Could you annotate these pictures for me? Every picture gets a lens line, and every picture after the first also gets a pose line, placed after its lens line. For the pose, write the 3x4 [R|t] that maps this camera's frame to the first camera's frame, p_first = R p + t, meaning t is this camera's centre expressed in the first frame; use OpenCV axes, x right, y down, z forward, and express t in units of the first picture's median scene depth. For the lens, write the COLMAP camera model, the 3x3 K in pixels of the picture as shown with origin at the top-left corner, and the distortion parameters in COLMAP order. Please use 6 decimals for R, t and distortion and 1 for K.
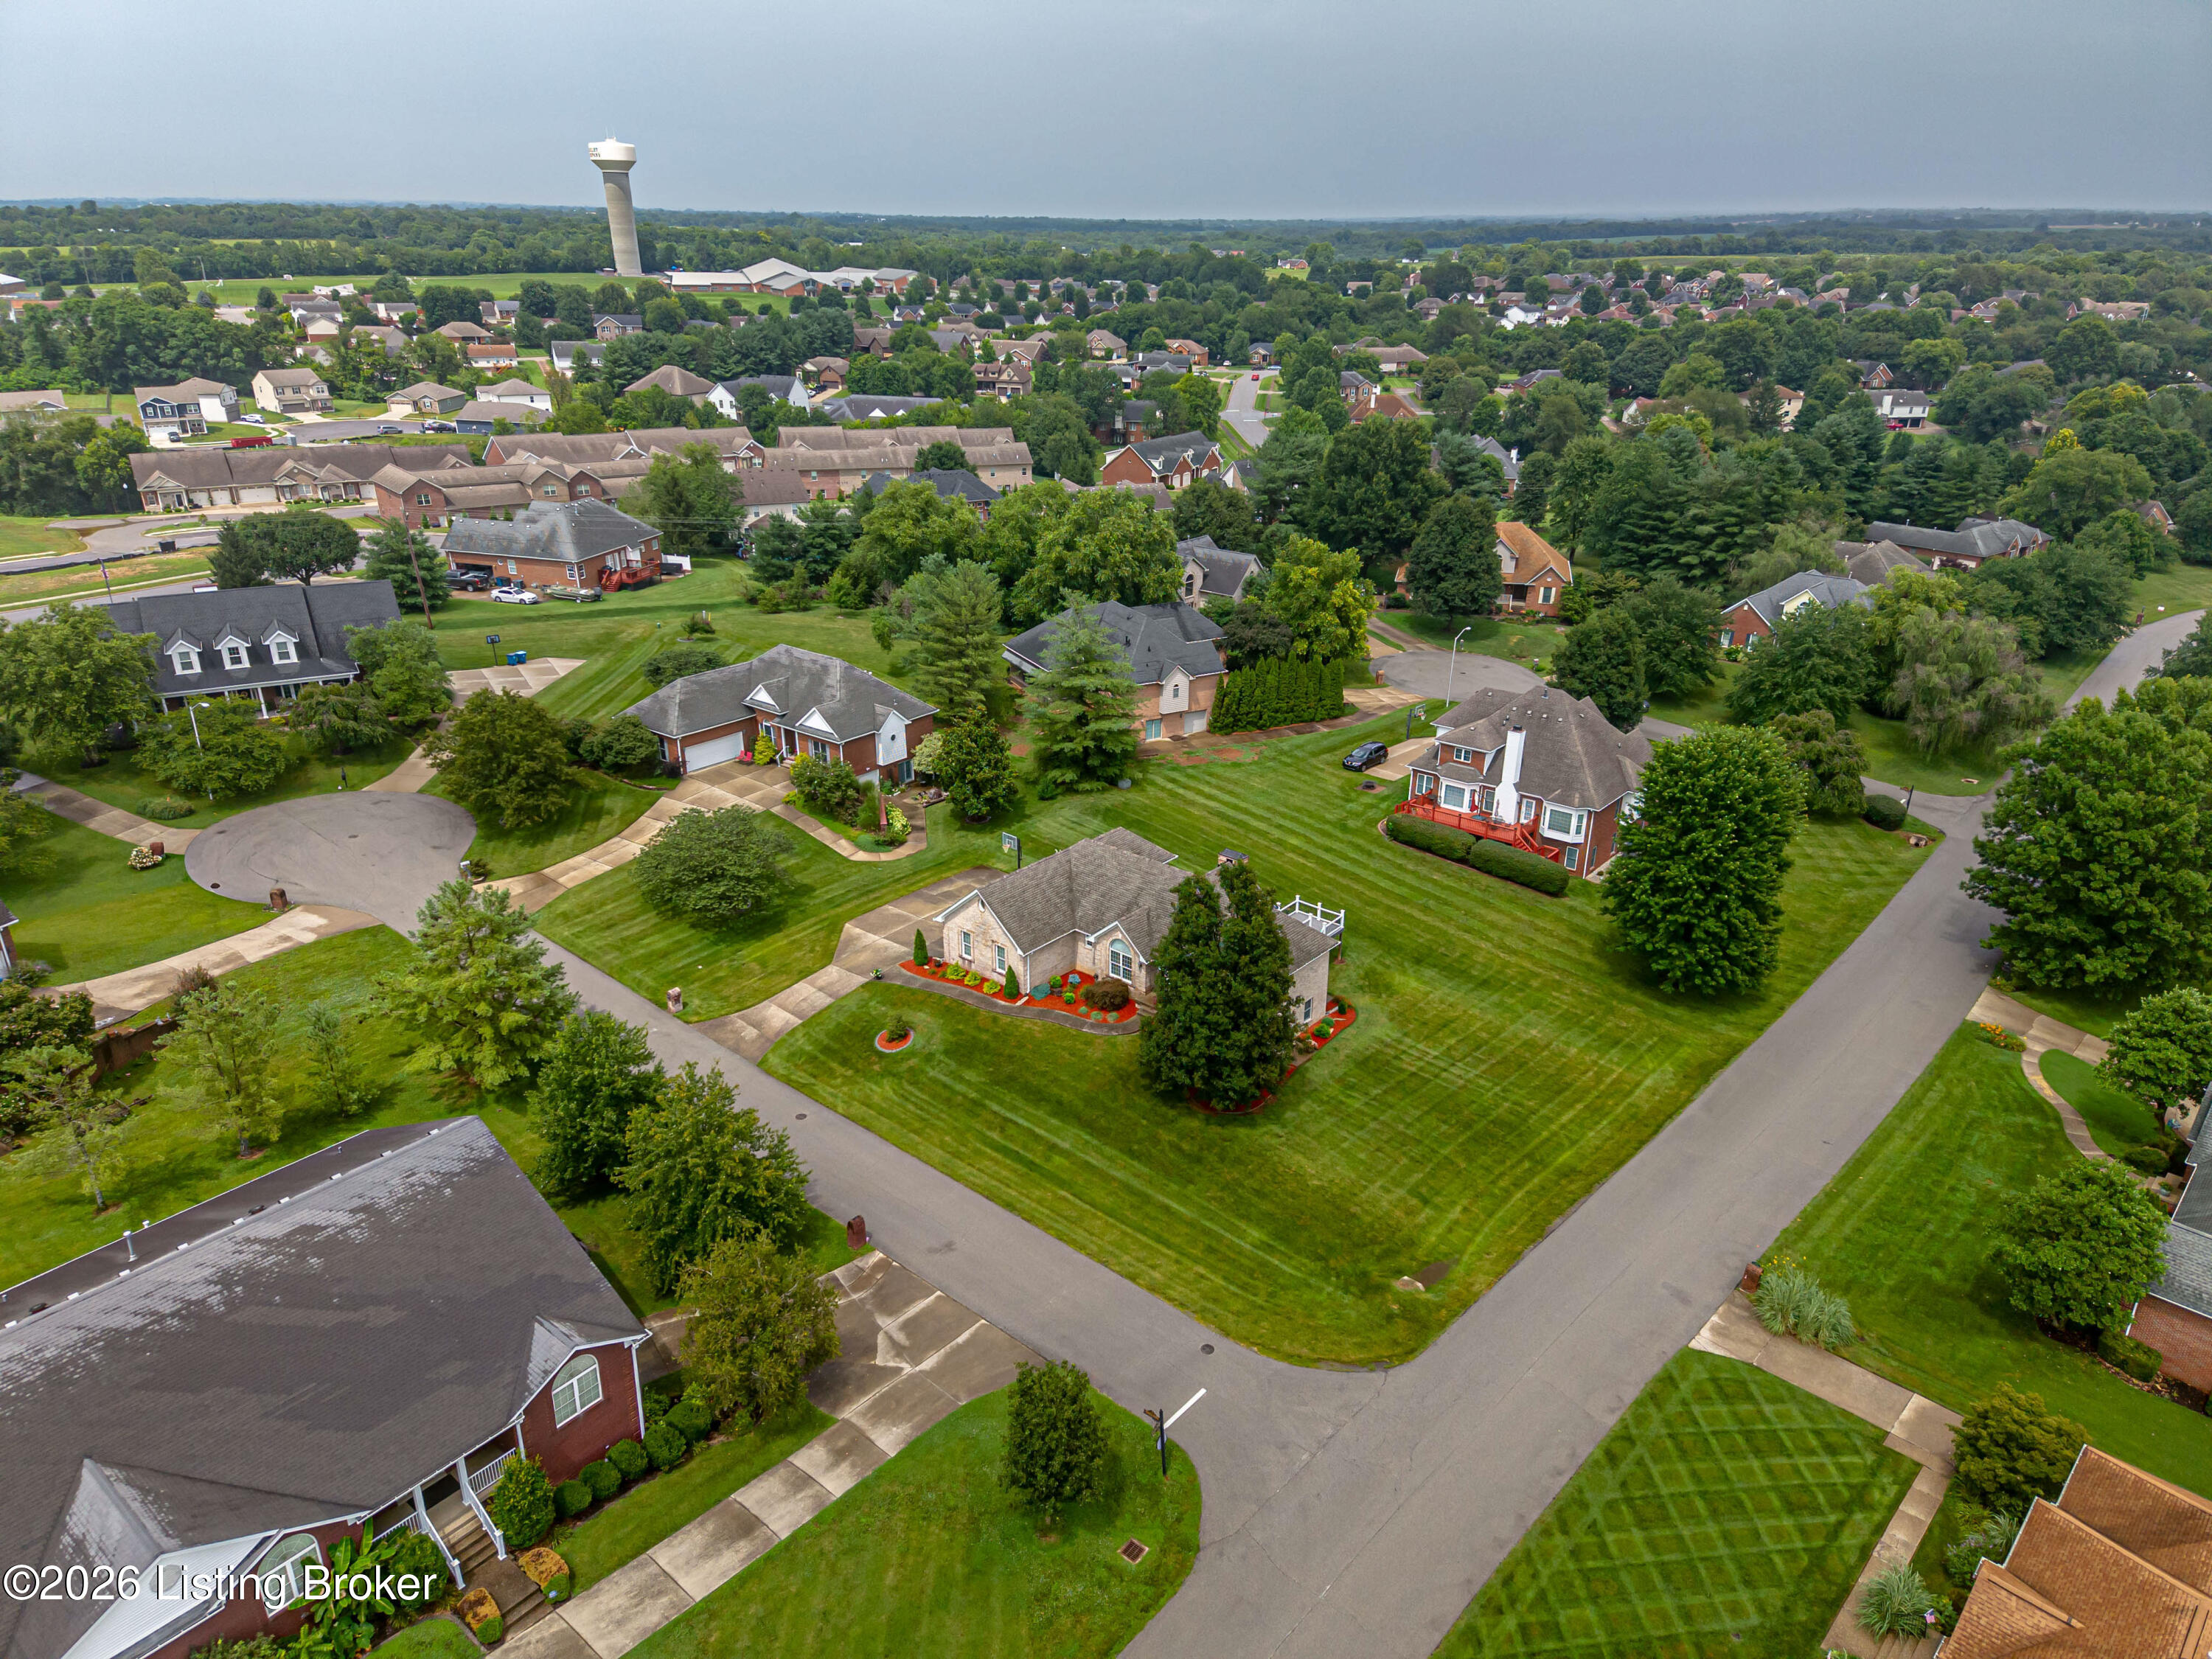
lens RADIAL K [[1446.8, 0, 1106.0], [0, 1446.8, 829.5], [0, 0, 1]] dist [0.279533, -0.305024]
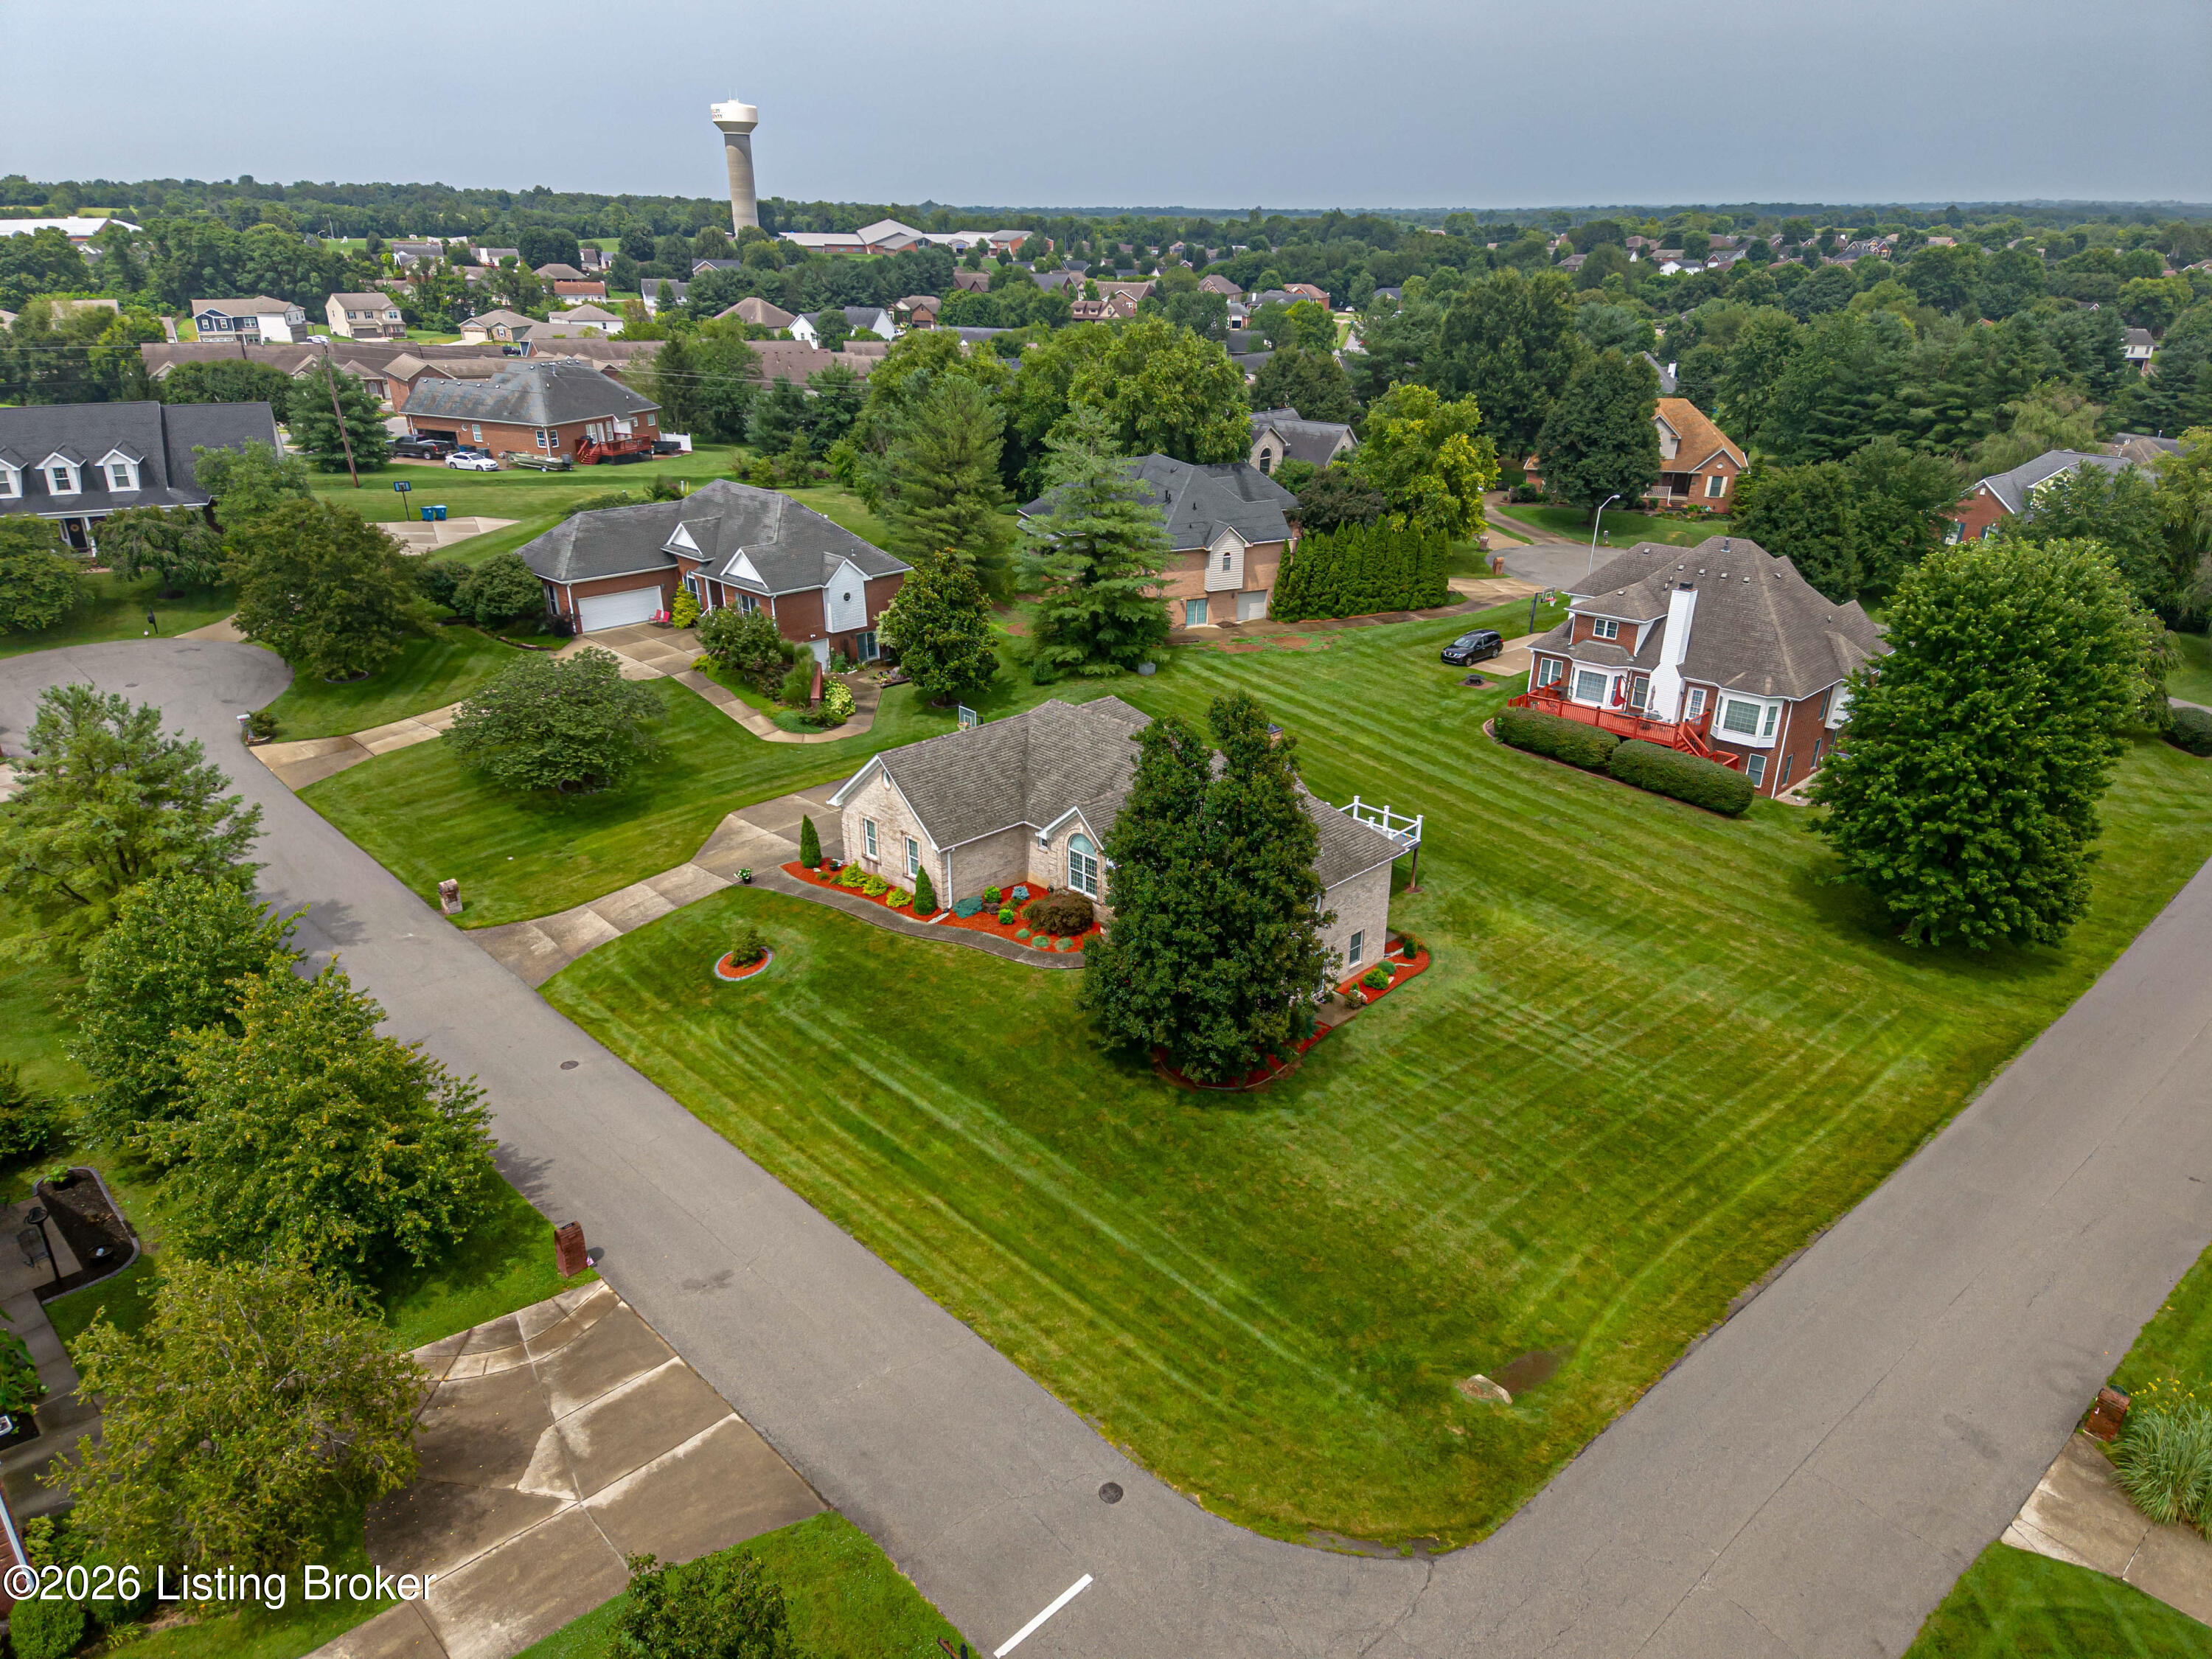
lens RADIAL K [[1448.9, 0, 1106.0], [0, 1448.9, 829.5], [0, 0, 1]] dist [0.226530, -0.203280]
pose [[0.996346, 0.033939, -0.078372, 0.069924], [-0.033827, 0.999424, 0.002759, 0.067255], [0.078420, -0.000098, 0.996920, 0.300018]]
